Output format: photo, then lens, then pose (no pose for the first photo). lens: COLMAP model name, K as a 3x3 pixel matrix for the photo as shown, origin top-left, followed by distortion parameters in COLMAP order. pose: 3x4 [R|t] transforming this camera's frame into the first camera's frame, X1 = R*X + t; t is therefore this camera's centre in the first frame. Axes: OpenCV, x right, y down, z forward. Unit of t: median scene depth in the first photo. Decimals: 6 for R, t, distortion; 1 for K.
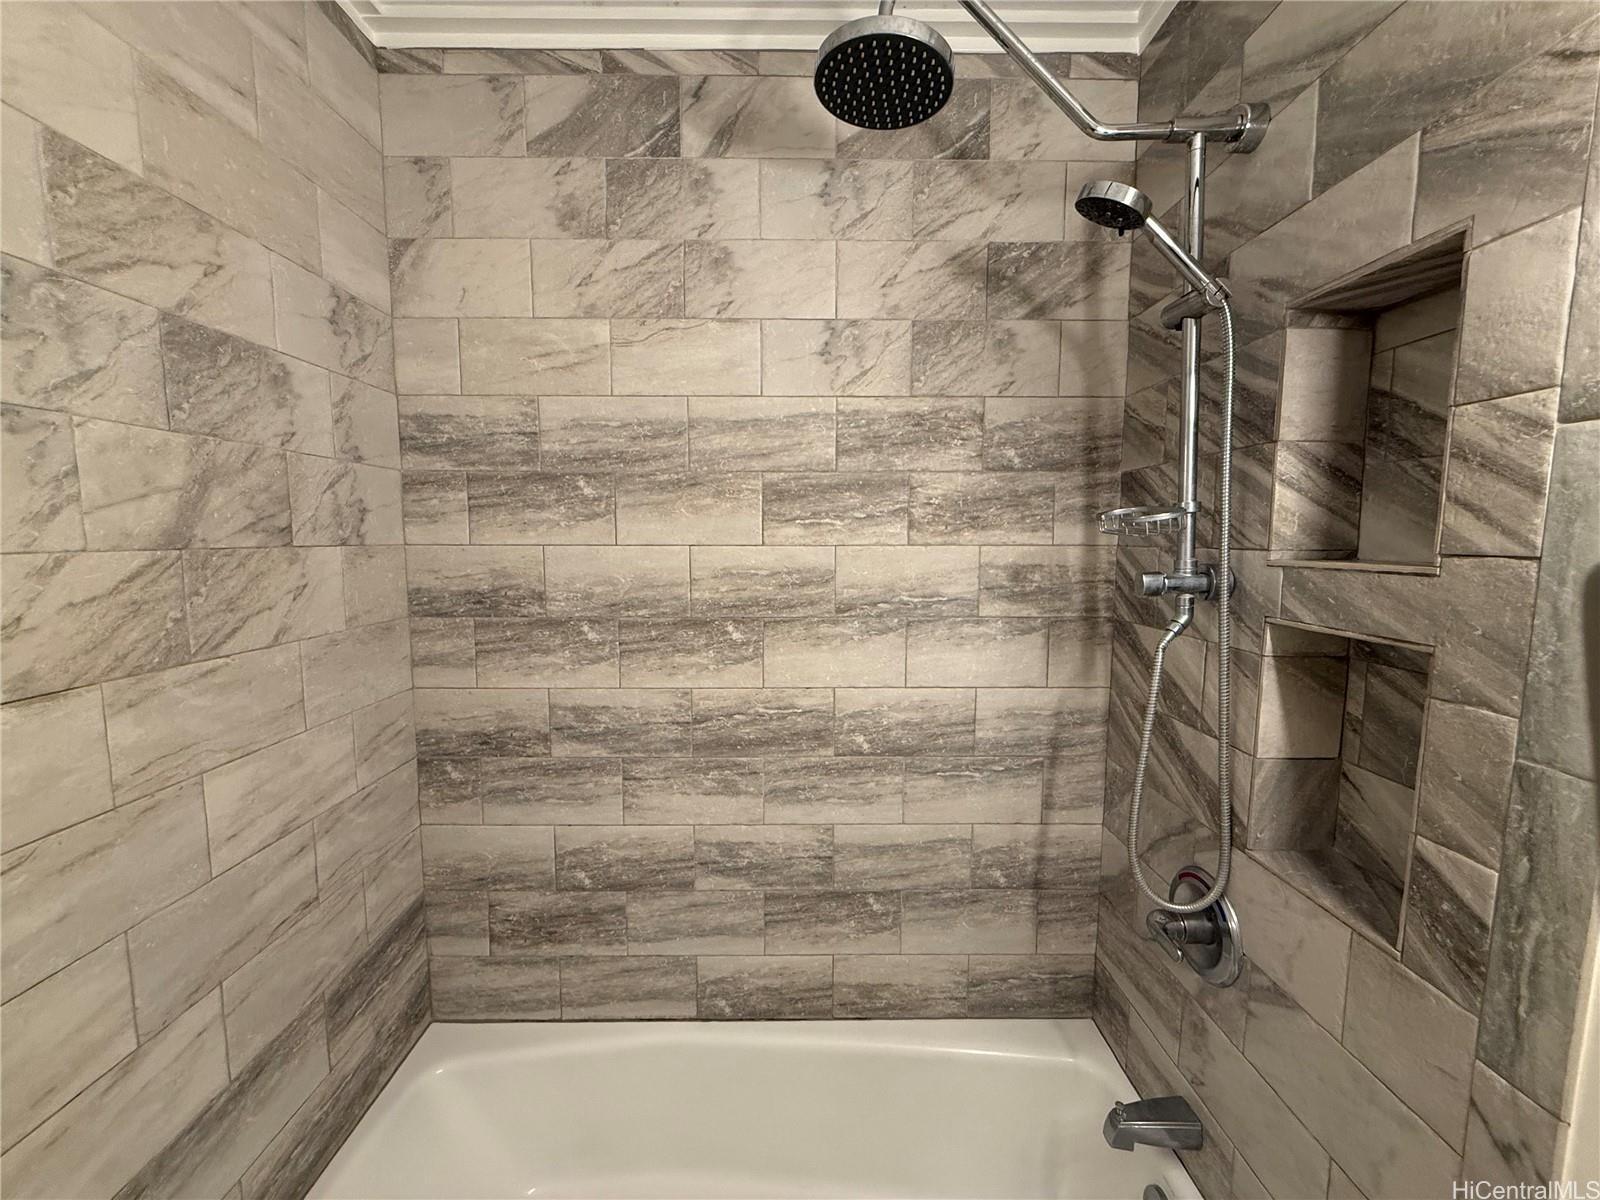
lens RADIAL K [[637.3, 0, 799.3], [0, 637.3, 598.6], [0, 0, 1]] dist [-0.000491, 0.000038]
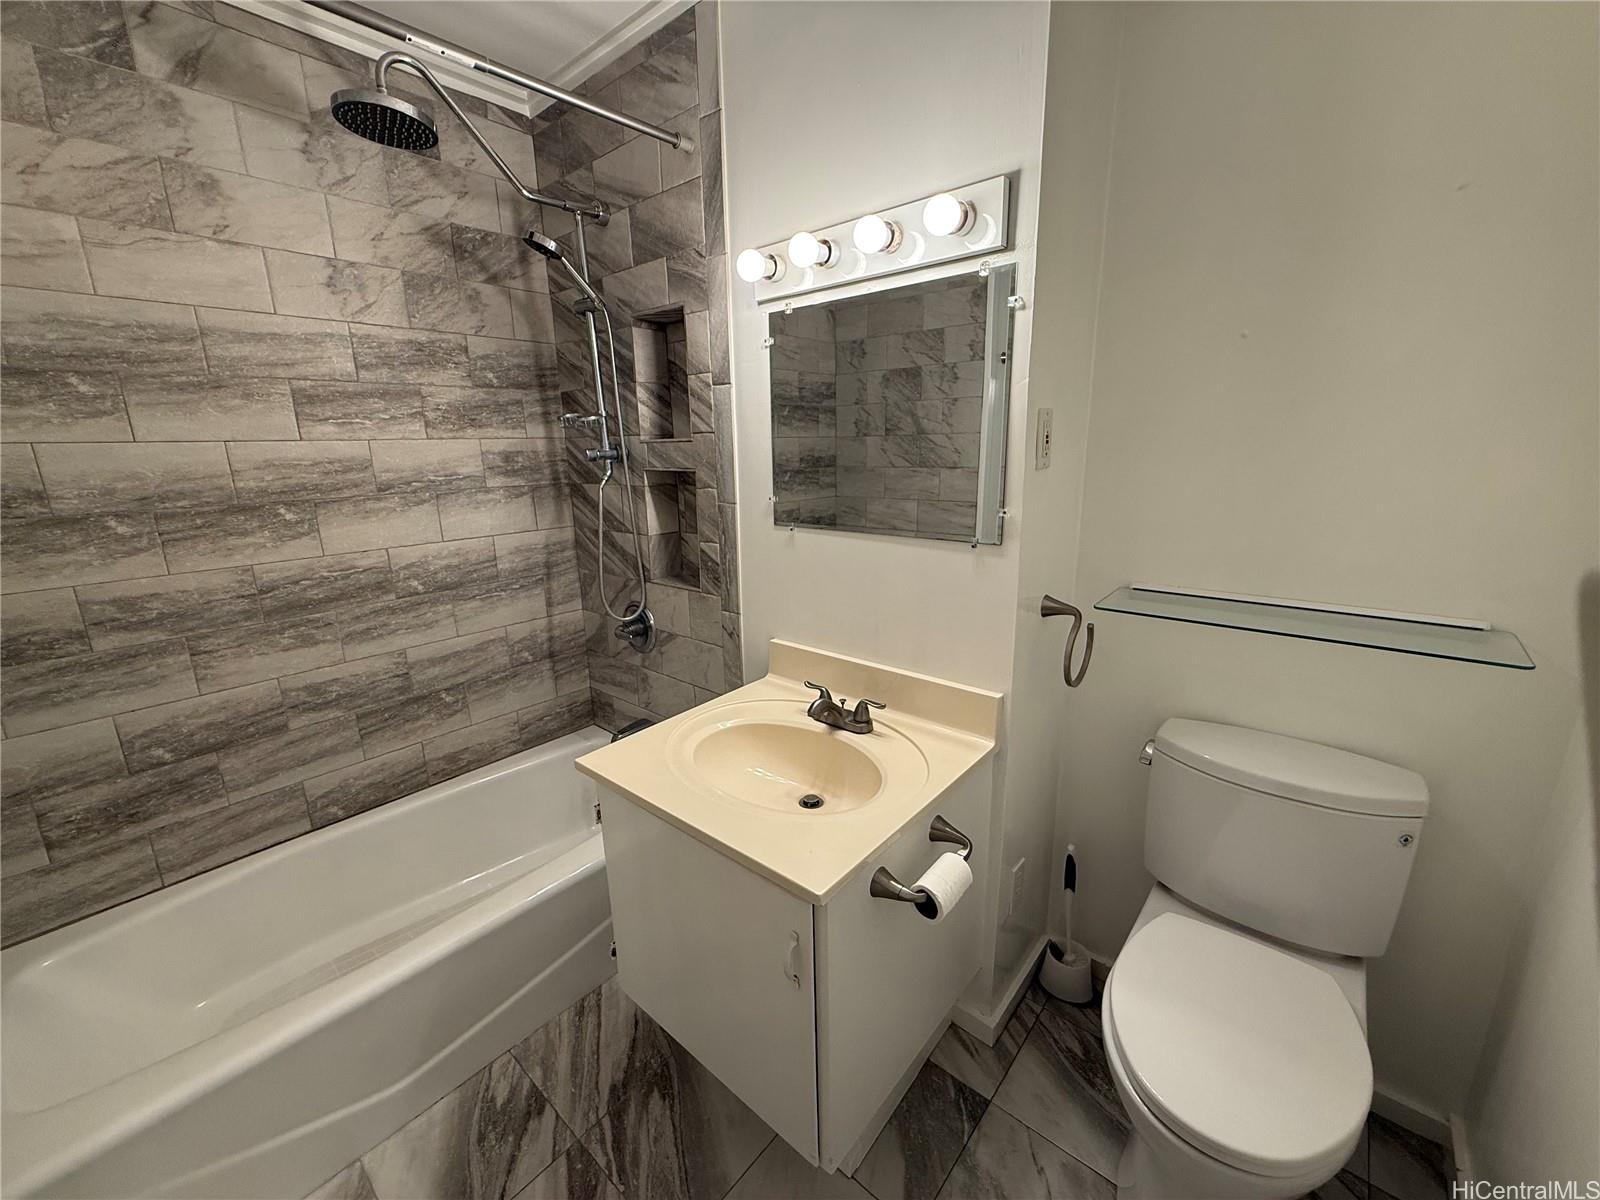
lens RADIAL K [[637.3, 0, 799.0], [0, 637.3, 600.0], [0, 0, 1]] dist [-0.000491, 0.000038]
pose [[0.656981, -0.194553, 0.728372, -0.396644], [0.094476, 0.979759, 0.176485, 0.096453], [-0.747964, -0.047134, 0.662063, -0.578616]]
